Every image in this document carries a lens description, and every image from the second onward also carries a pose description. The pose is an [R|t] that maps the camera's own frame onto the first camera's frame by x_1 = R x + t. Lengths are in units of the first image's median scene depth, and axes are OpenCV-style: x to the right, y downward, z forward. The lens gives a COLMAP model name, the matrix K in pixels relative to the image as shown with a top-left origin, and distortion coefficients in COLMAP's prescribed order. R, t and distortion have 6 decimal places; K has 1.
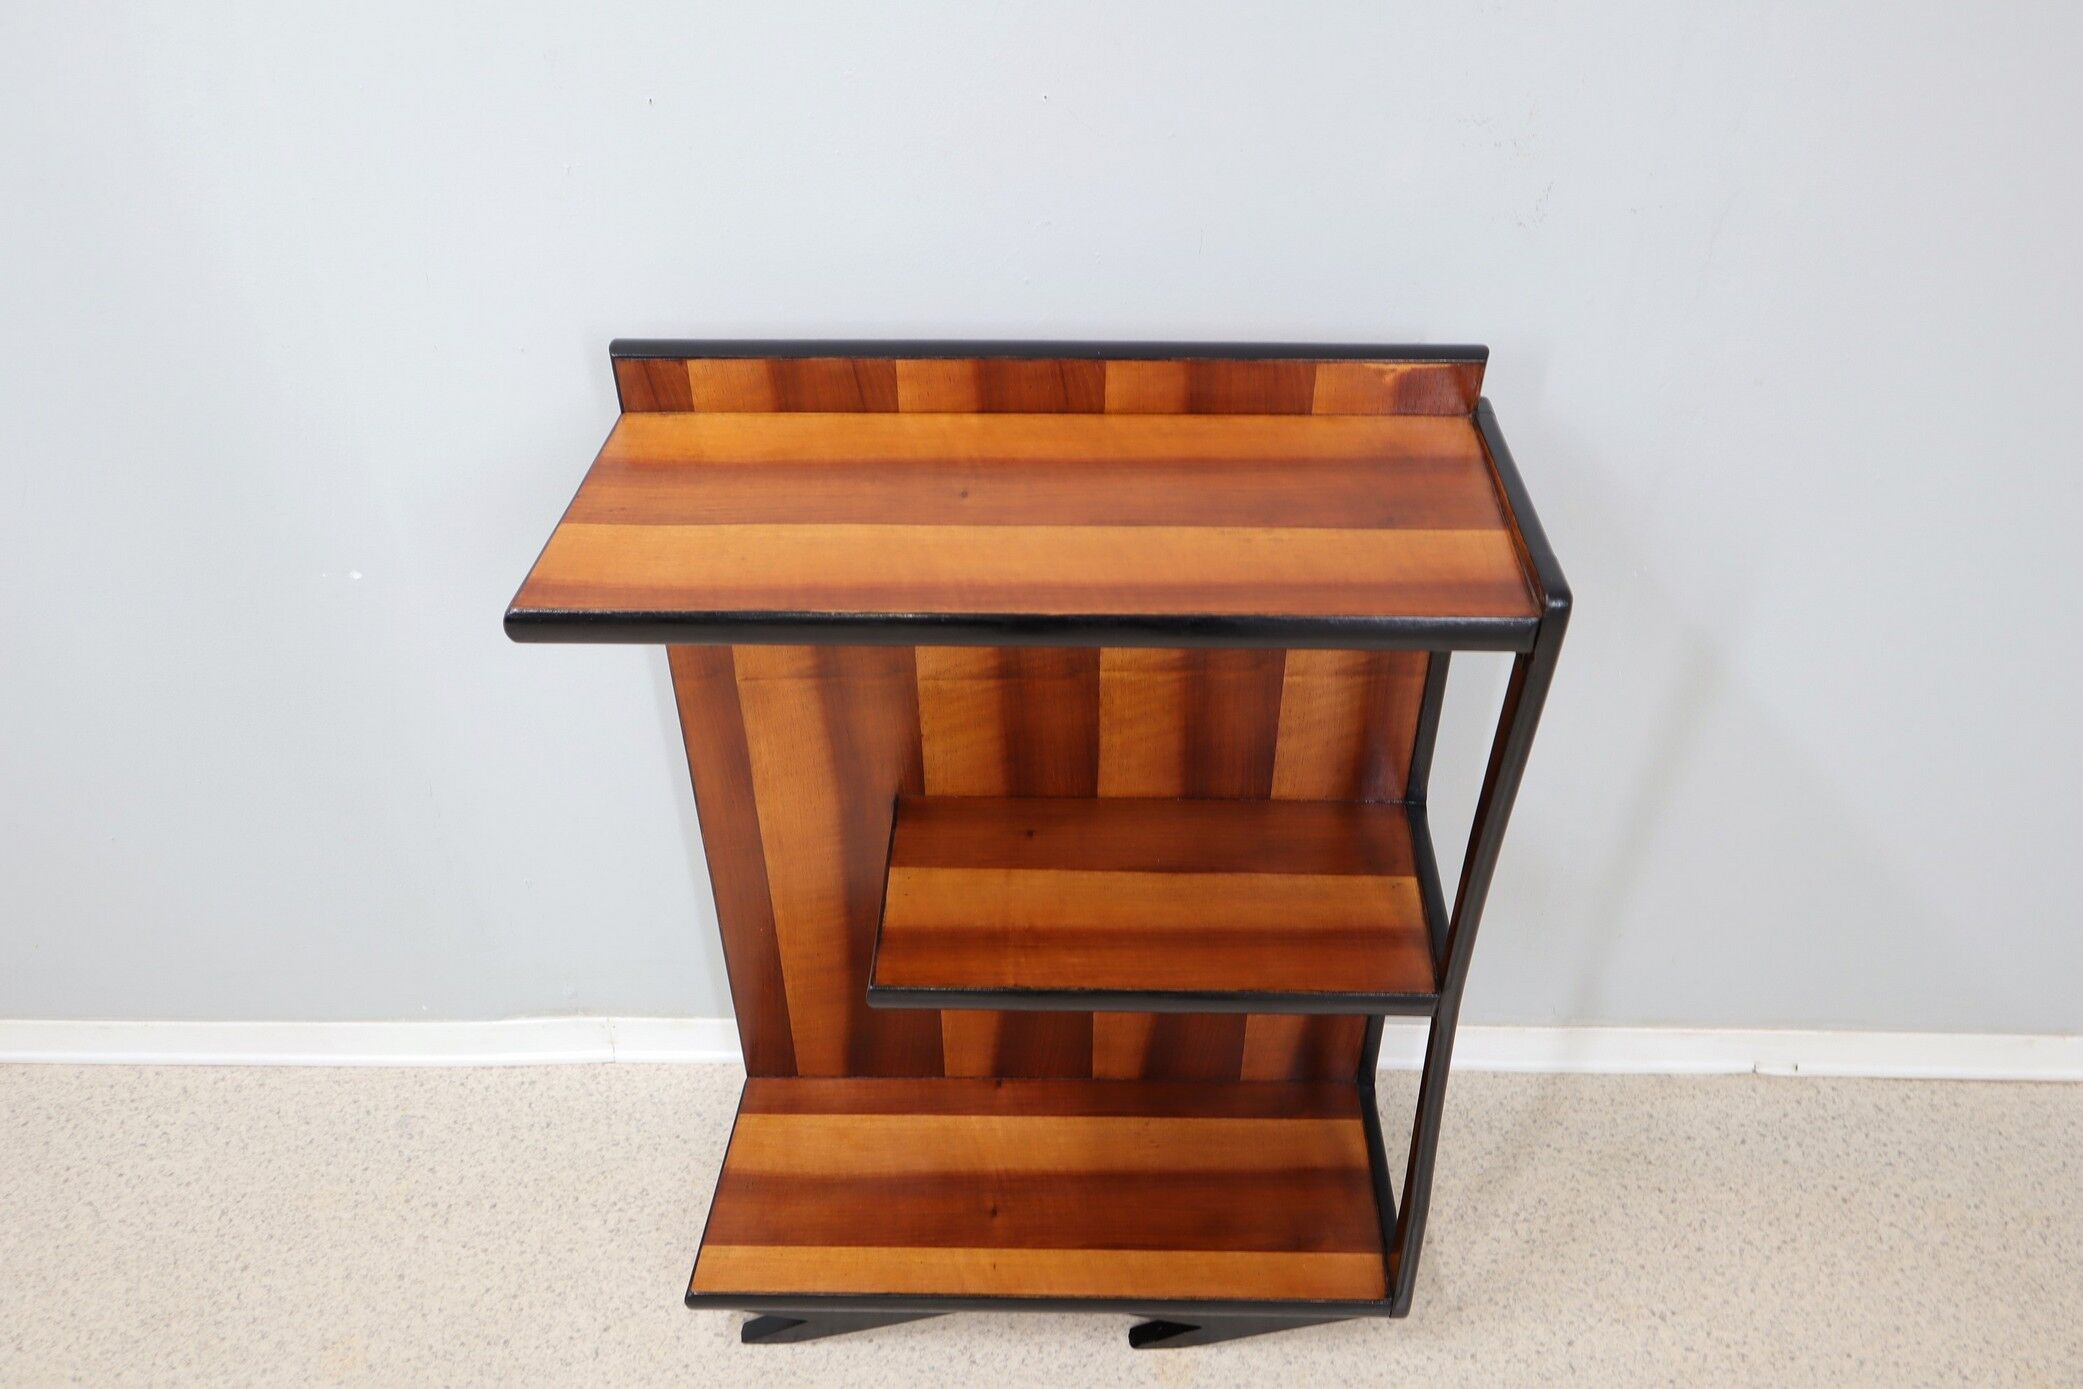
lens RADIAL K [[1670.0, 0, 1021.0], [0, 1670.0, 708.6], [0, 0, 1]] dist [-0.014383, -0.001542]
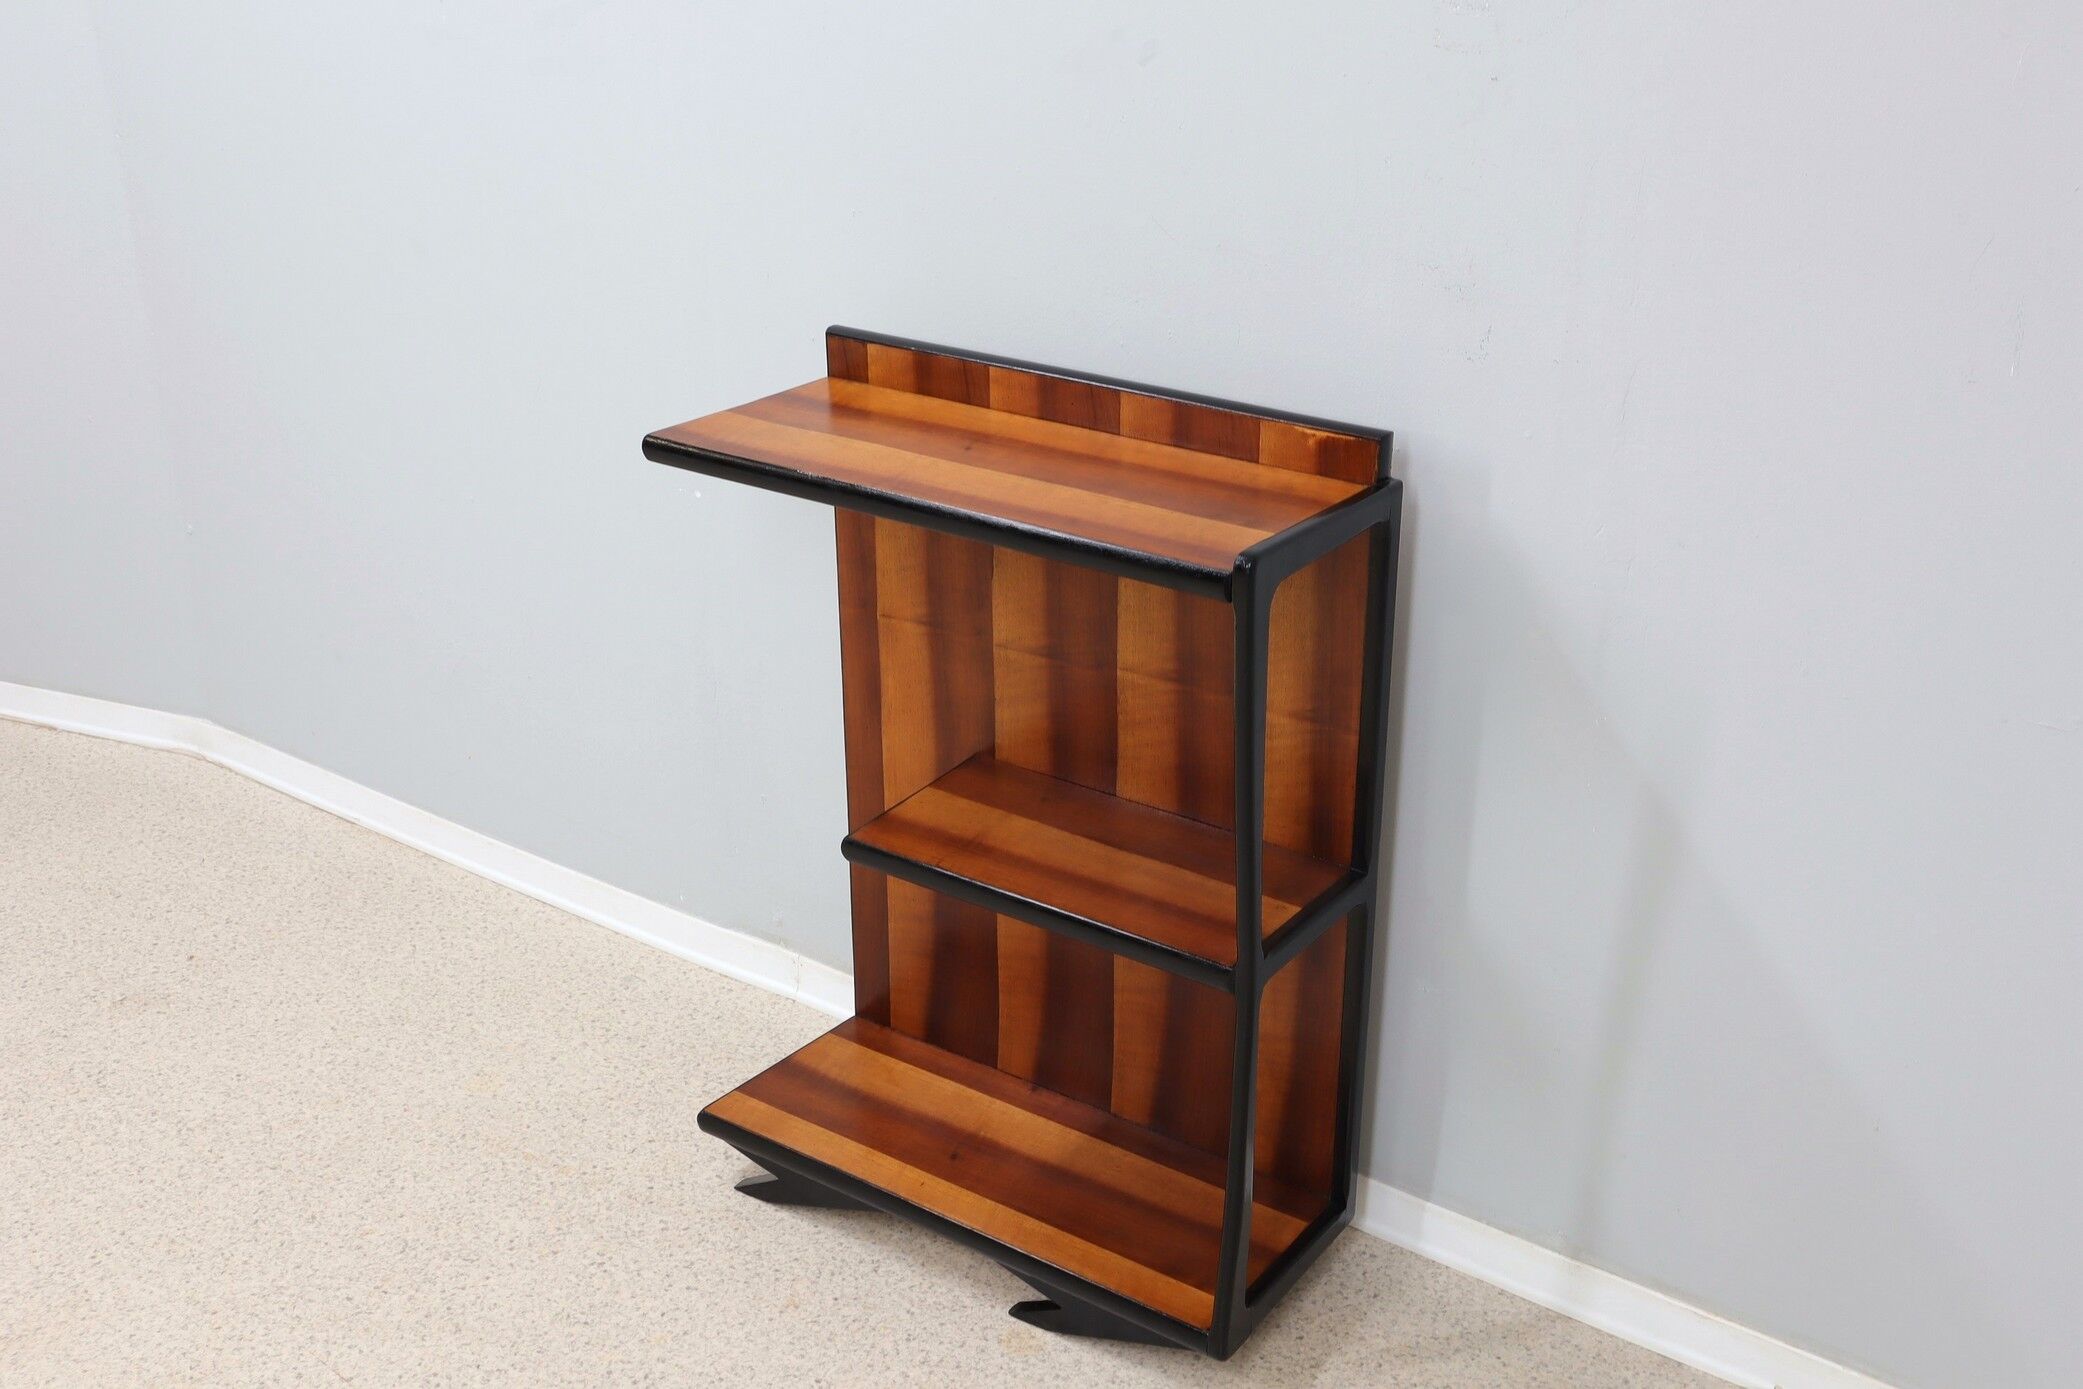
lens RADIAL K [[2090.3, 0, 1003.3], [0, 2090.3, 648.5], [0, 0, 1]] dist [-0.048242, 0.000000]
pose [[0.826450, 0.229046, -0.514313, 0.707935], [-0.364312, 0.914039, -0.178353, 0.247067], [0.429251, 0.334771, 0.838851, -0.283358]]
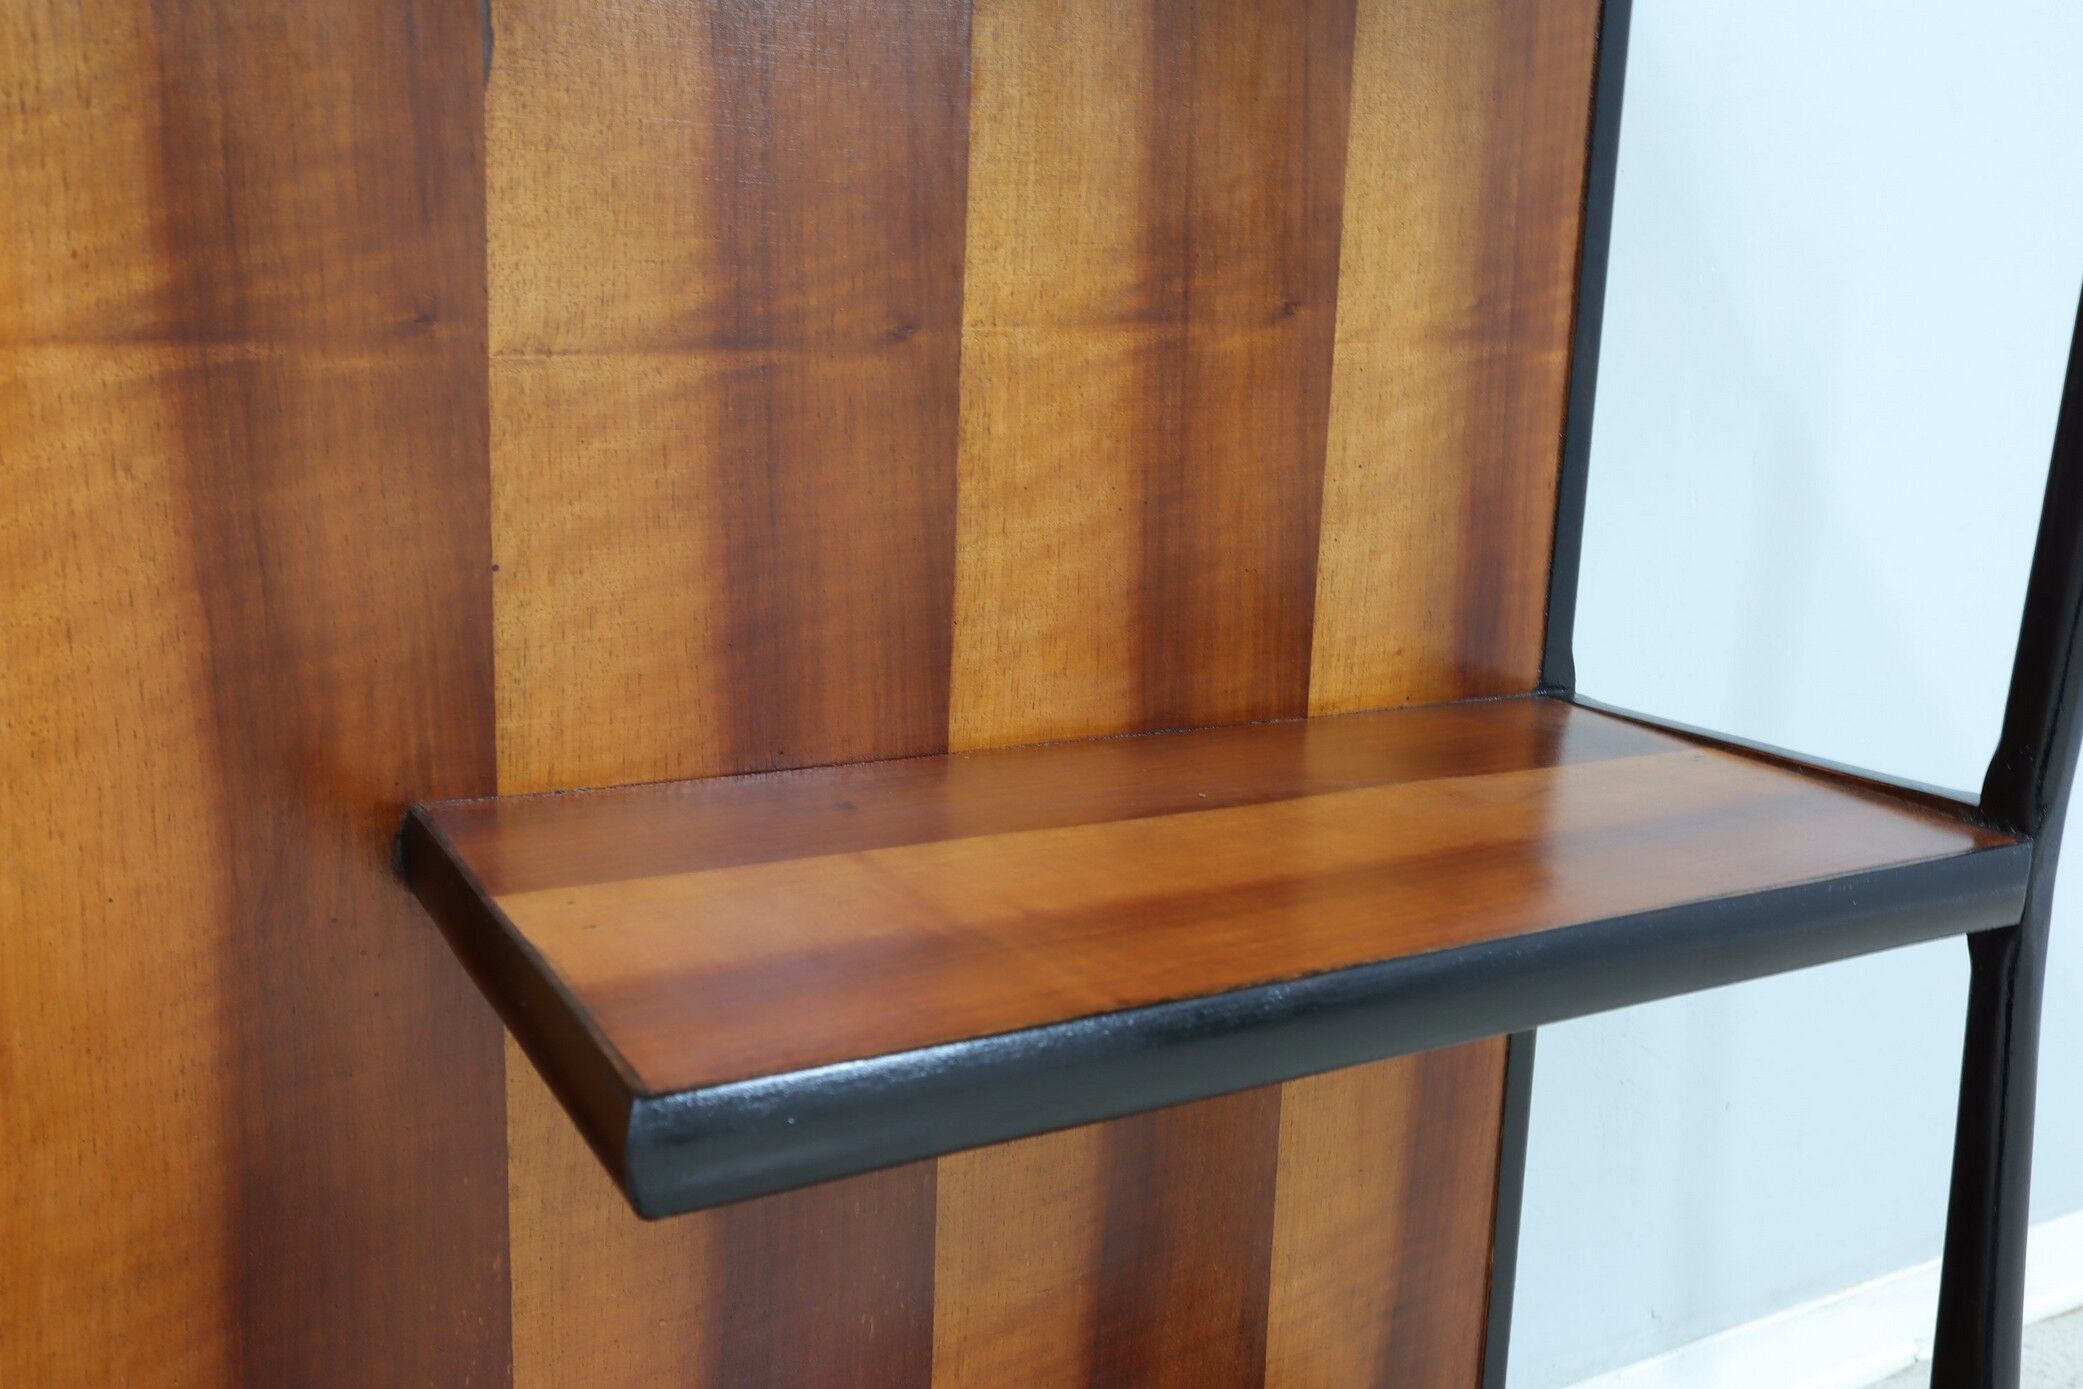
lens RADIAL K [[1889.1, 0, 1031.4], [0, 1889.1, 700.5], [0, 0, 1]] dist [-0.010366, 0.013556]
pose [[0.852997, -0.062266, 0.518189, -0.164583], [0.293623, 0.878086, -0.377824, 0.214663], [-0.431488, 0.474435, 0.767287, 0.655665]]
